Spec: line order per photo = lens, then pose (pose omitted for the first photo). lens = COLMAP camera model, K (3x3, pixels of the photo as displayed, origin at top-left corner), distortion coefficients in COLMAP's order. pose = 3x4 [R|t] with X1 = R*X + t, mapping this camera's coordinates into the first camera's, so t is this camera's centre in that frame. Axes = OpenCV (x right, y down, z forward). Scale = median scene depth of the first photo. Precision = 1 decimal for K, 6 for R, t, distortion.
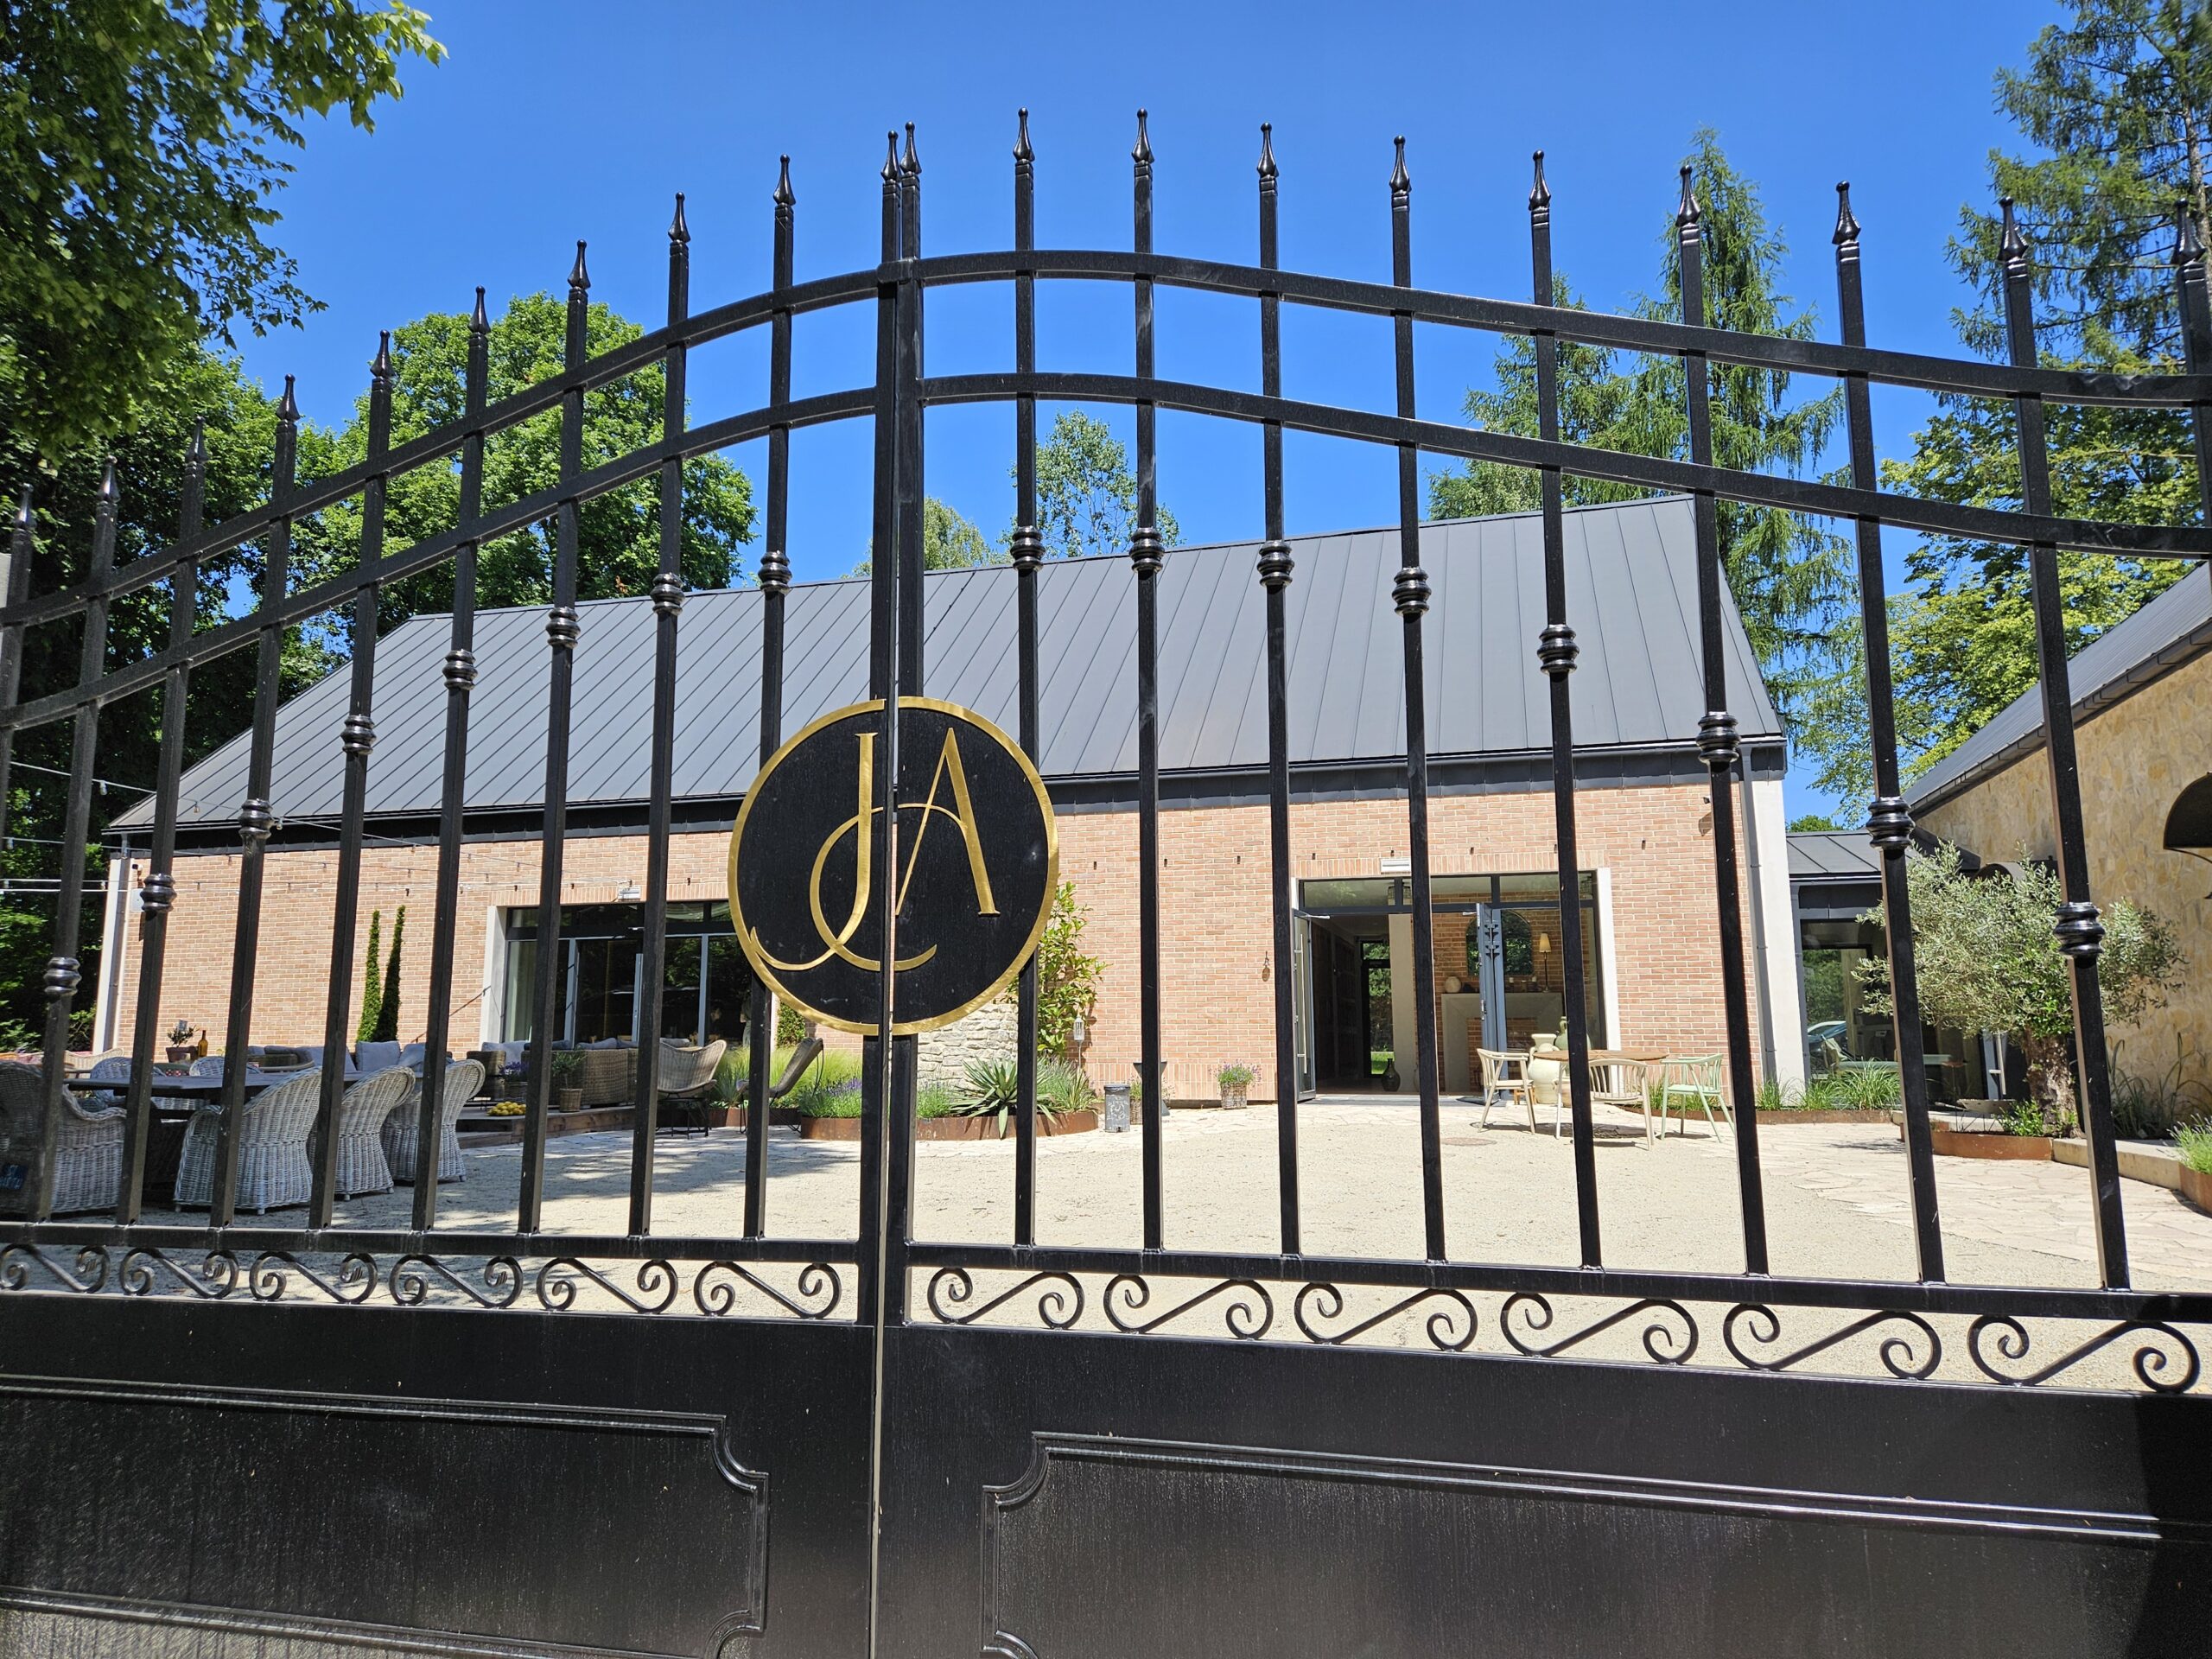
lens RADIAL K [[1438.9, 0, 1078.7], [0, 1438.9, 830.7], [0, 0, 1]] dist [0.072477, -0.069576]
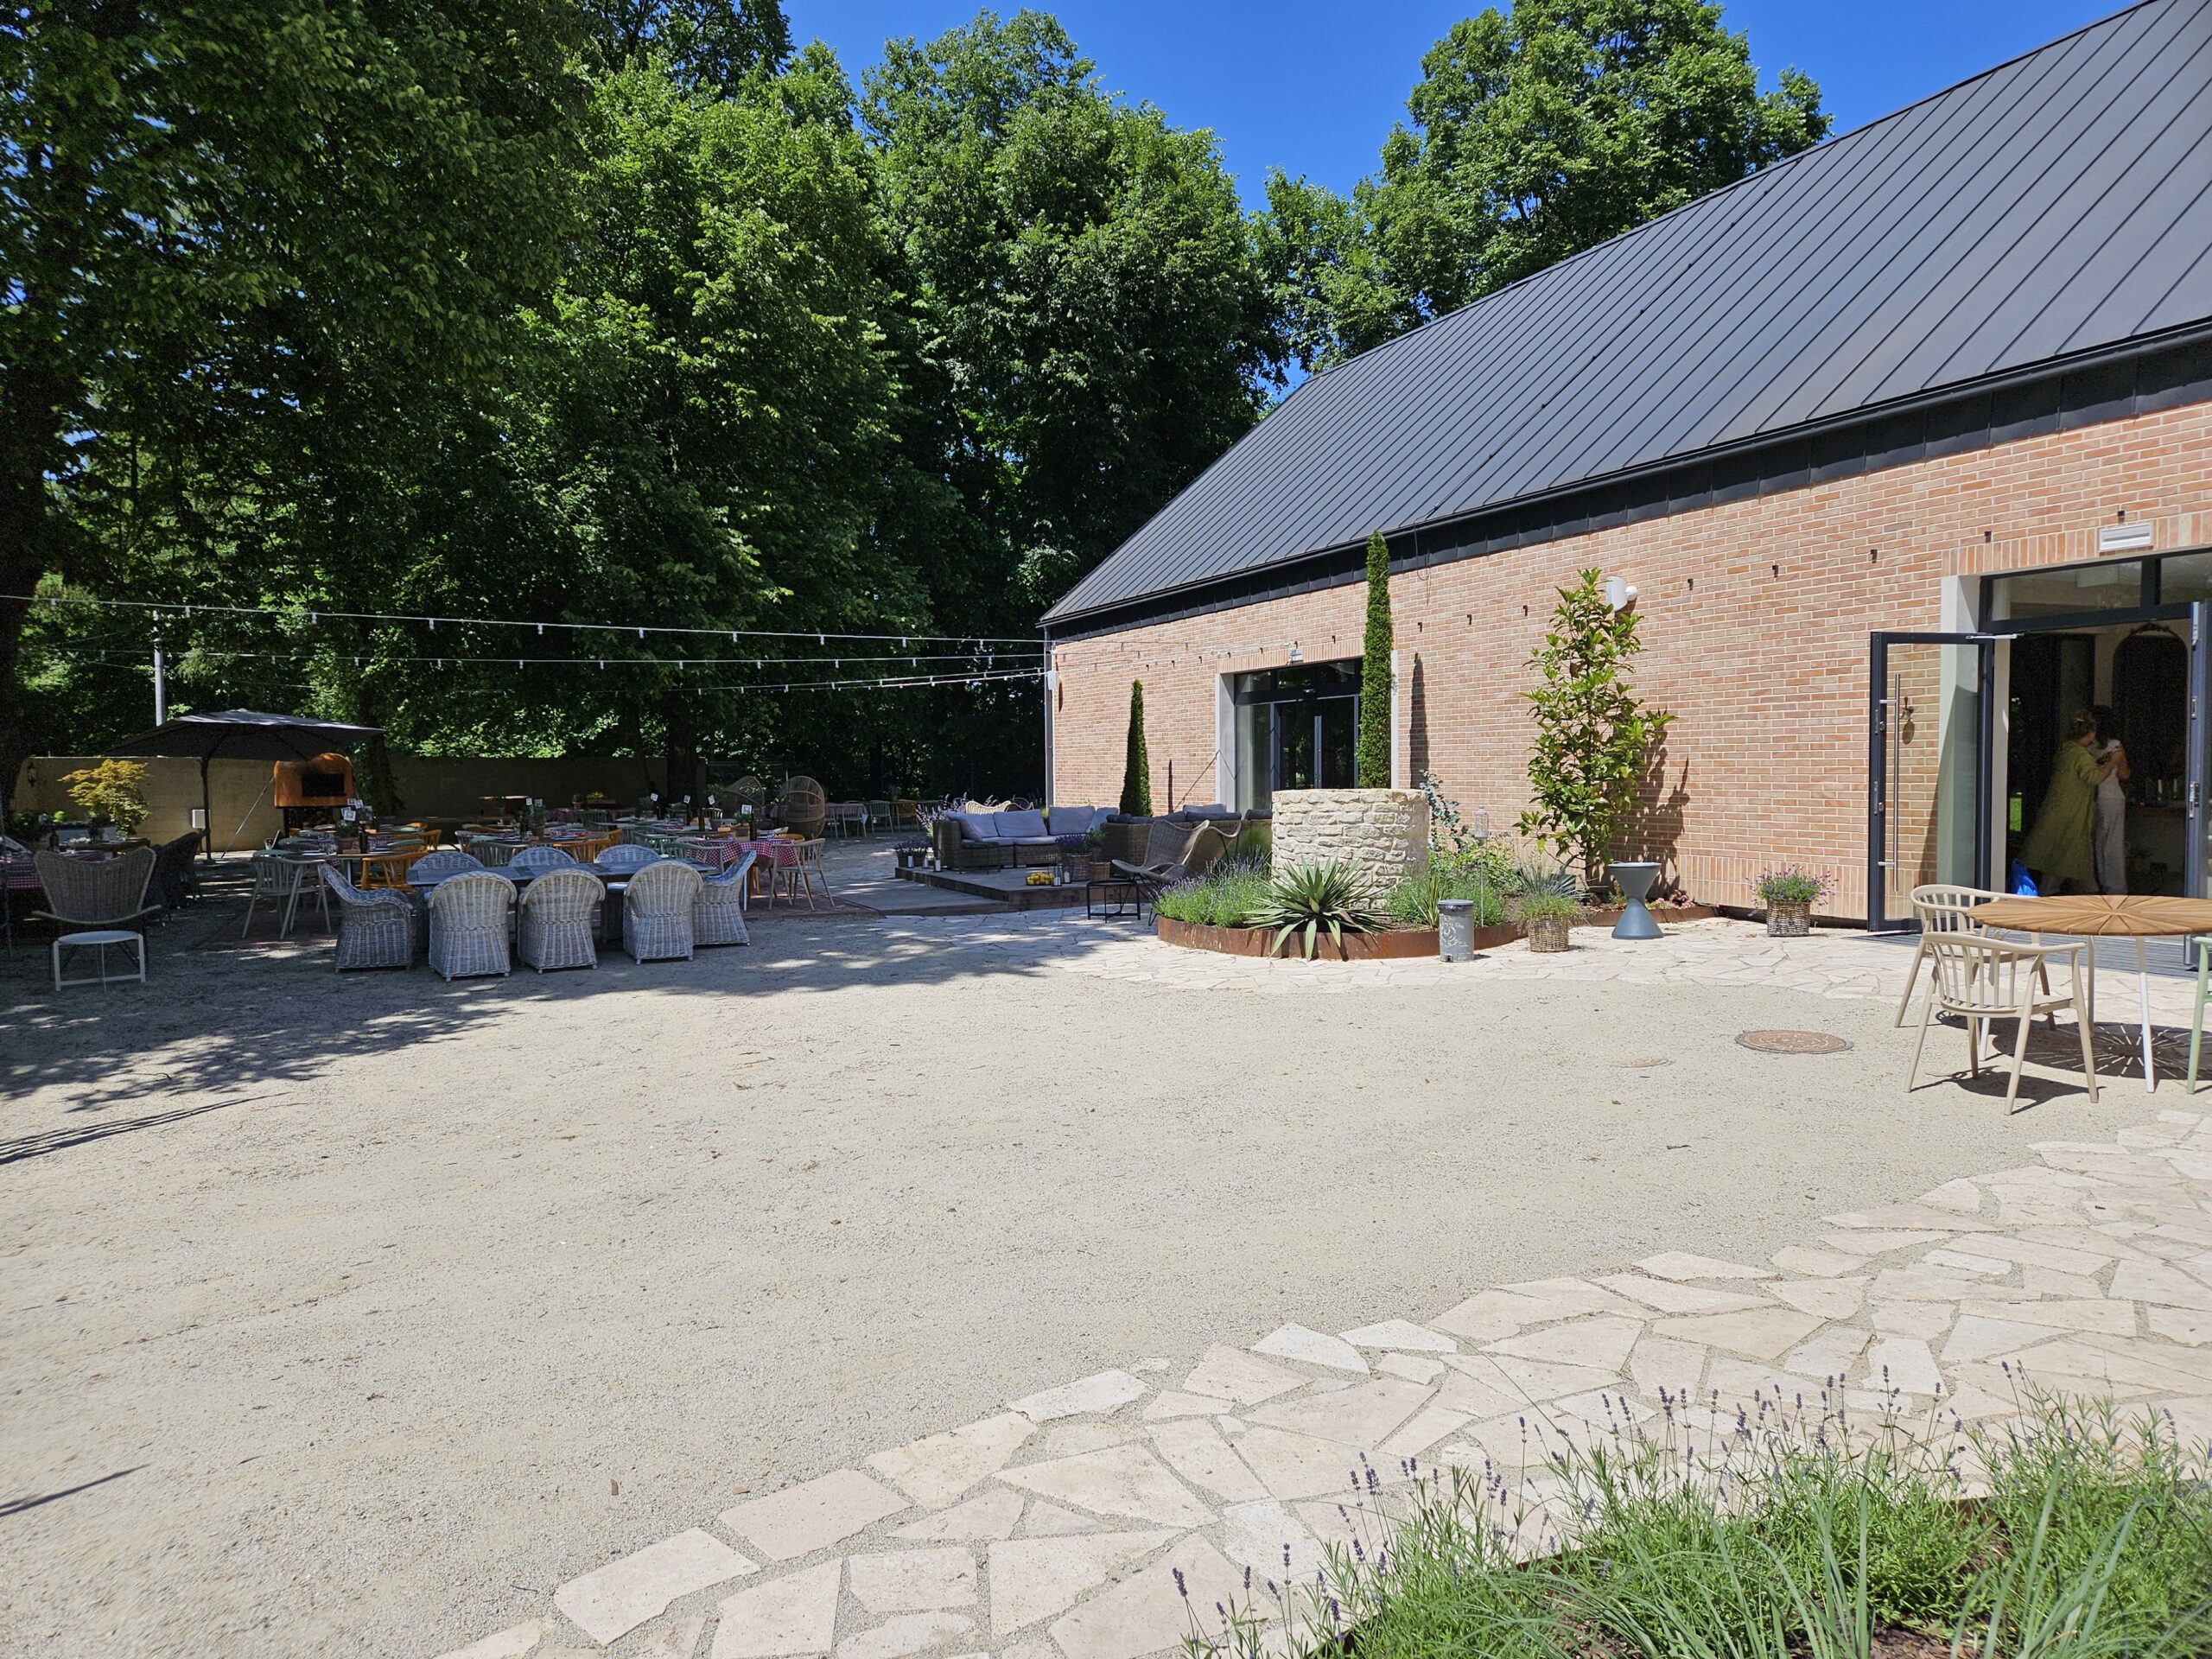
lens RADIAL K [[1438.9, 0, 1078.7], [0, 1438.9, 830.7], [0, 0, 1]] dist [0.072477, -0.069576]
pose [[0.637903, 0.029731, -0.769543, 0.384735], [0.122285, 0.982666, 0.139331, 0.006614], [0.760346, -0.182983, 0.623210, 0.299534]]
